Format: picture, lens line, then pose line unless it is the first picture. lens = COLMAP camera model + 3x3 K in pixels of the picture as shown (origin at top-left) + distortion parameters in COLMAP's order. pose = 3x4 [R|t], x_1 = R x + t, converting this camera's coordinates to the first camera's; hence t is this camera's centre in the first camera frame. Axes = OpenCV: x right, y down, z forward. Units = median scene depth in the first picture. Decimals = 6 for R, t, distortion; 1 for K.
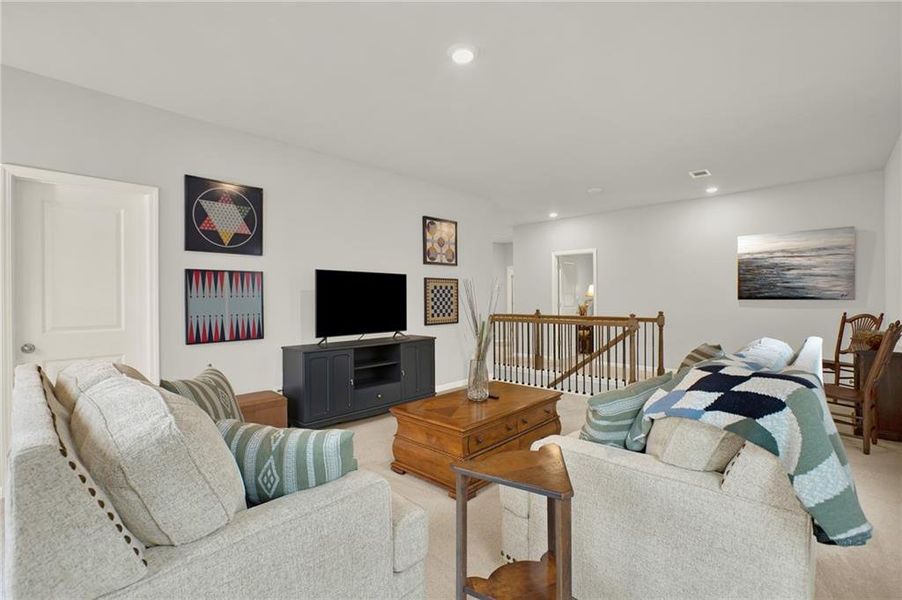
lens RADIAL K [[402.9, 0, 454.0], [0, 402.9, 298.9], [0, 0, 1]] dist [-0.001377, 0.000225]
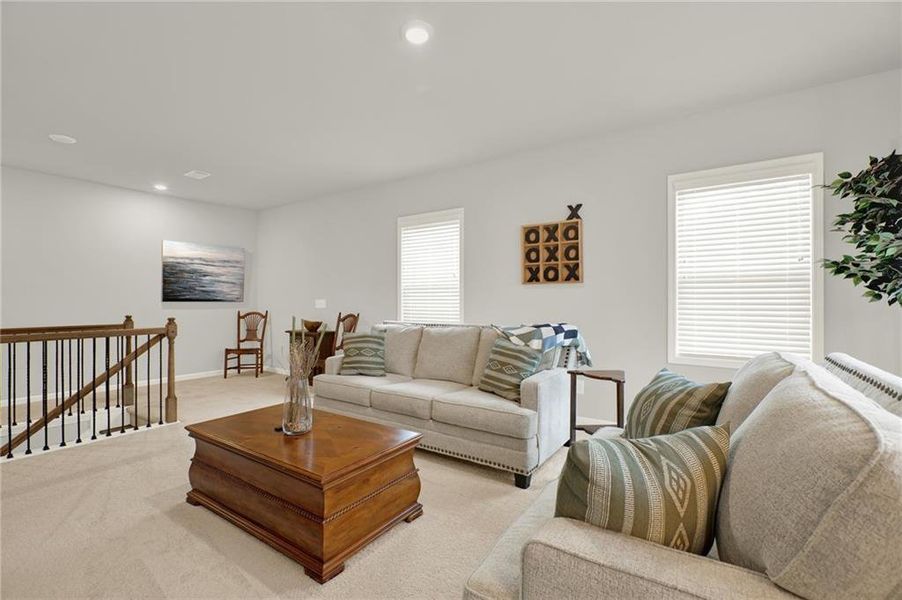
lens RADIAL K [[402.9, 0, 454.5], [0, 402.9, 299.9], [0, 0, 1]] dist [-0.001377, 0.000225]
pose [[-0.157969, 0.006044, 0.987426, -0.419490], [0.003875, 0.999977, -0.005501, 0.005714], [-0.987437, 0.002957, -0.157989, 0.466066]]
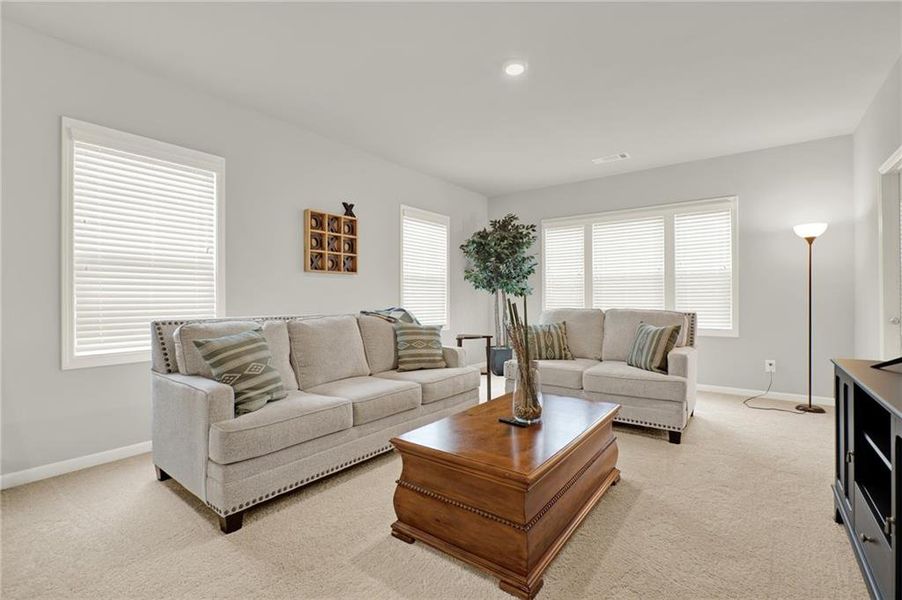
lens RADIAL K [[402.9, 0, 449.7], [0, 402.9, 299.0], [0, 0, 1]] dist [-0.001377, 0.000225]
pose [[-0.994344, 0.007924, -0.105913, 0.191939], [0.007953, 0.999968, 0.000150, 0.024195], [0.105910, -0.000693, -0.994375, 0.989996]]
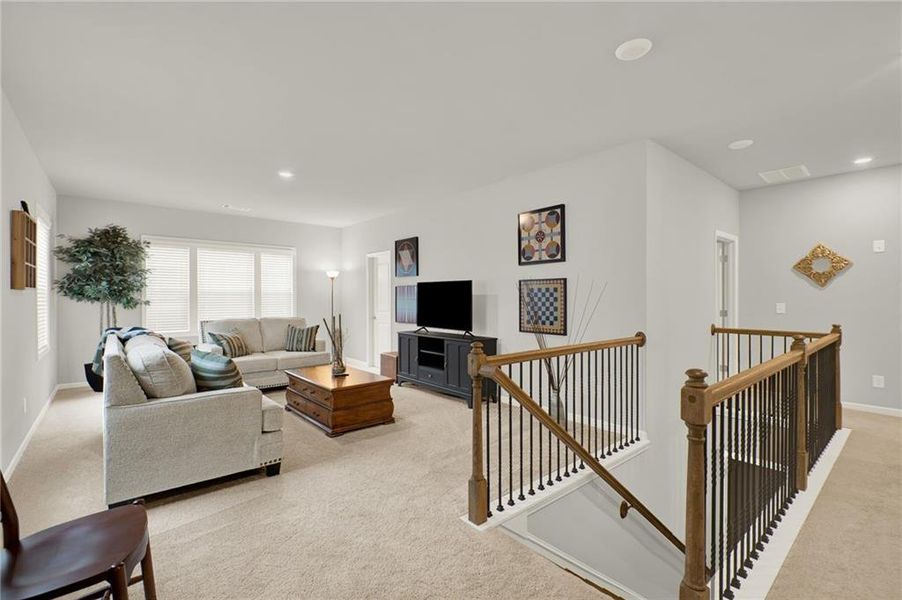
lens RADIAL K [[402.9, 0, 446.9], [0, 402.9, 300.2], [0, 0, 1]] dist [-0.001377, 0.000225]
pose [[-0.115824, 0.014419, -0.993165, 0.847960], [-0.001868, 0.999890, 0.014735, -0.019580], [0.993268, 0.003562, -0.115785, 0.922734]]
